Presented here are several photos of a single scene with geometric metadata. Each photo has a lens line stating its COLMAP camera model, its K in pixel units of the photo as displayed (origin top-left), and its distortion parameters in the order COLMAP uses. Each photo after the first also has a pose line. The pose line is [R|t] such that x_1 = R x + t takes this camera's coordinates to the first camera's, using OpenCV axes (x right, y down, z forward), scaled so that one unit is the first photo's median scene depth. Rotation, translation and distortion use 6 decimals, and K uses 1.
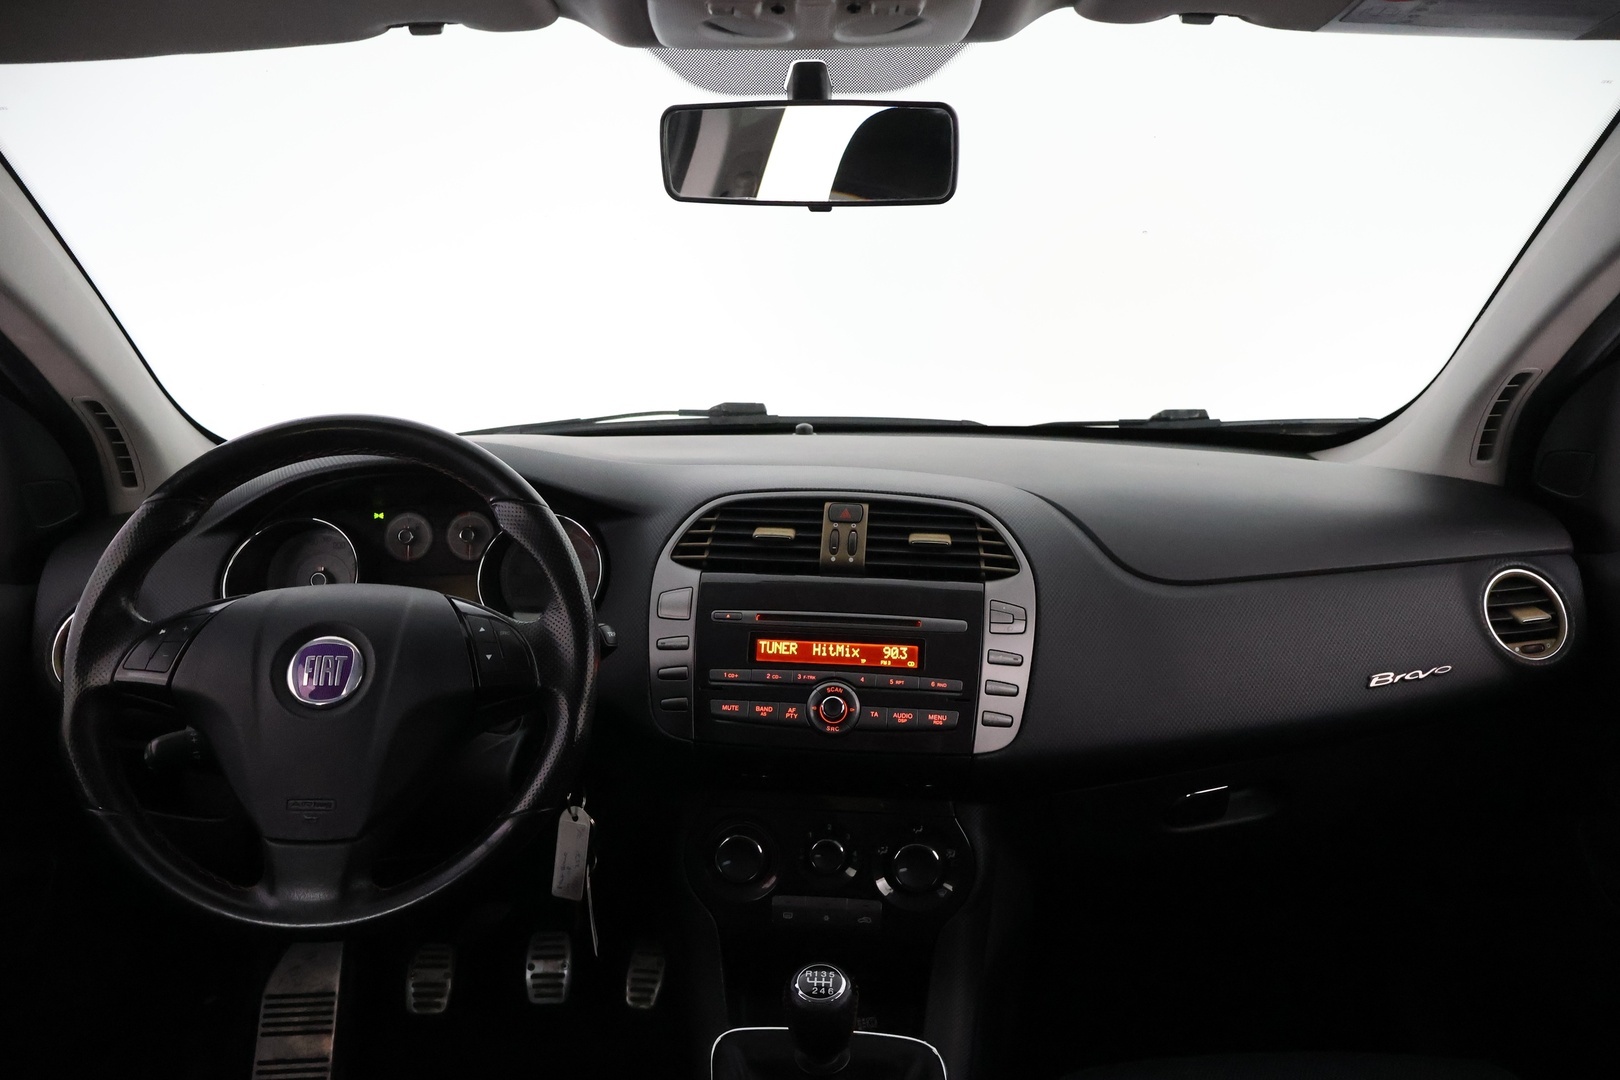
lens RADIAL K [[1369.5, 0, 801.4], [0, 1369.5, 519.5], [0, 0, 1]] dist [-0.001886, 0.005980]
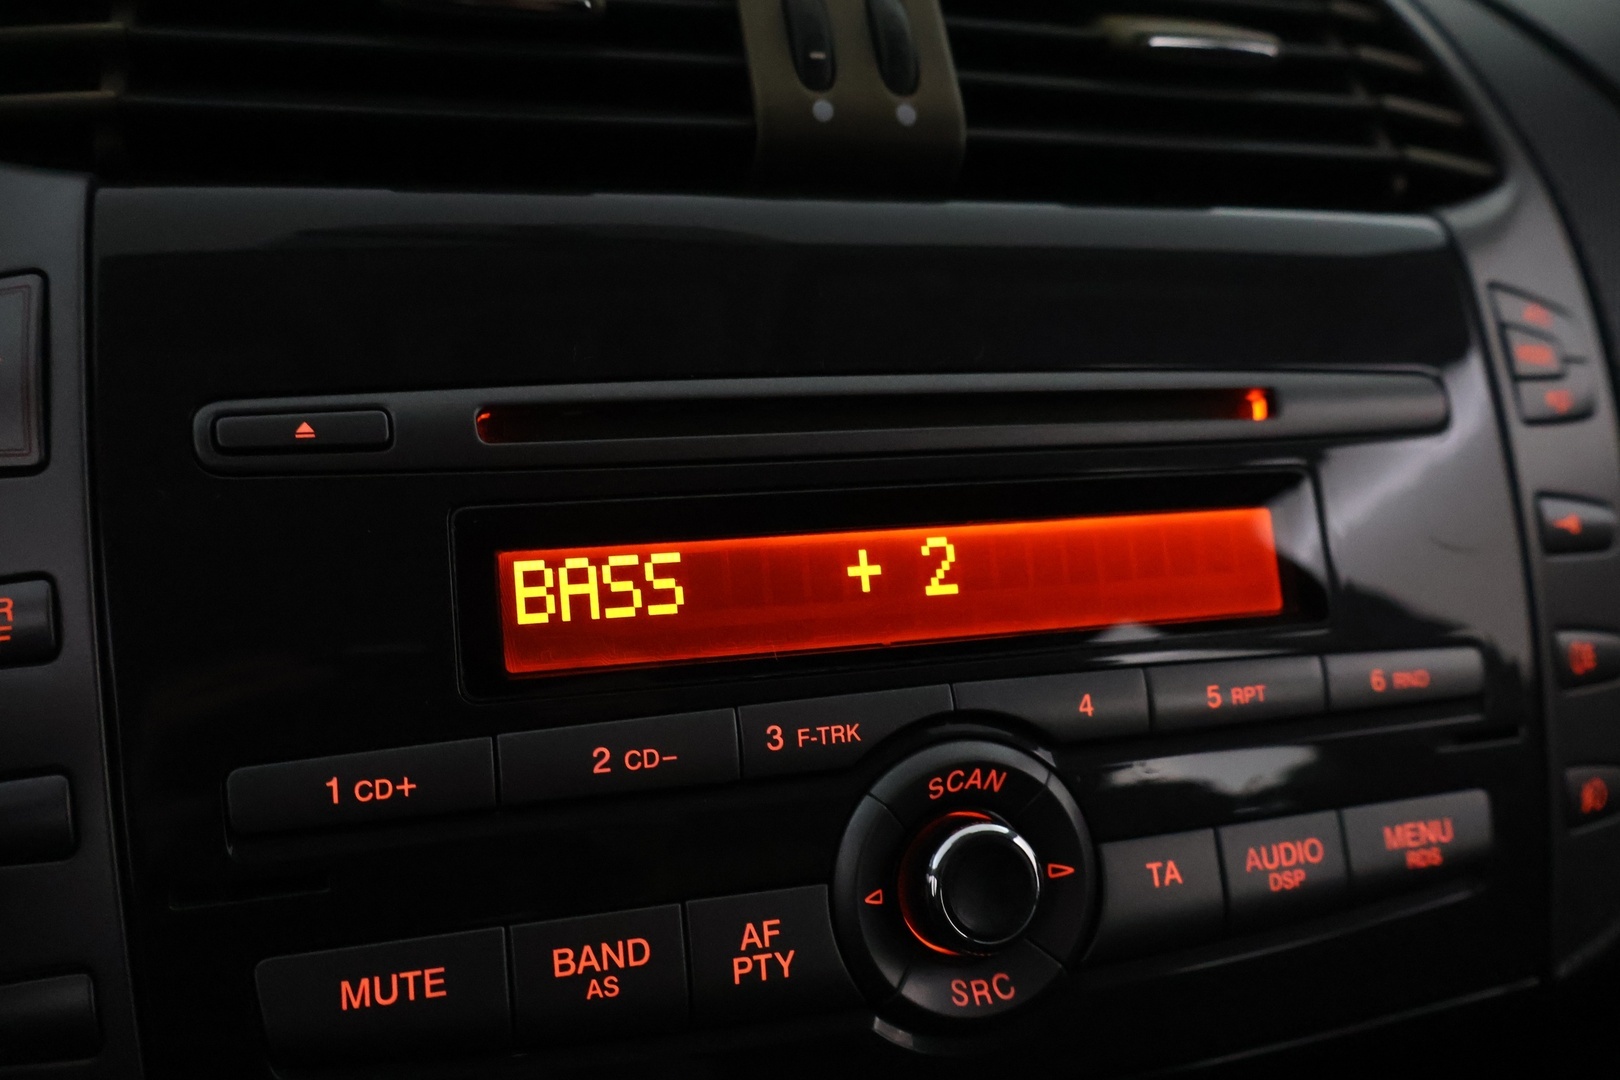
lens RADIAL K [[1369.5, 0, 800.5], [0, 1369.5, 534.7], [0, 0, 1]] dist [-0.001886, 0.005980]
pose [[0.918809, -0.099220, 0.382029, -0.062043], [0.043654, 0.987496, 0.151479, 0.059645], [-0.392281, -0.122503, 0.911651, 0.812094]]
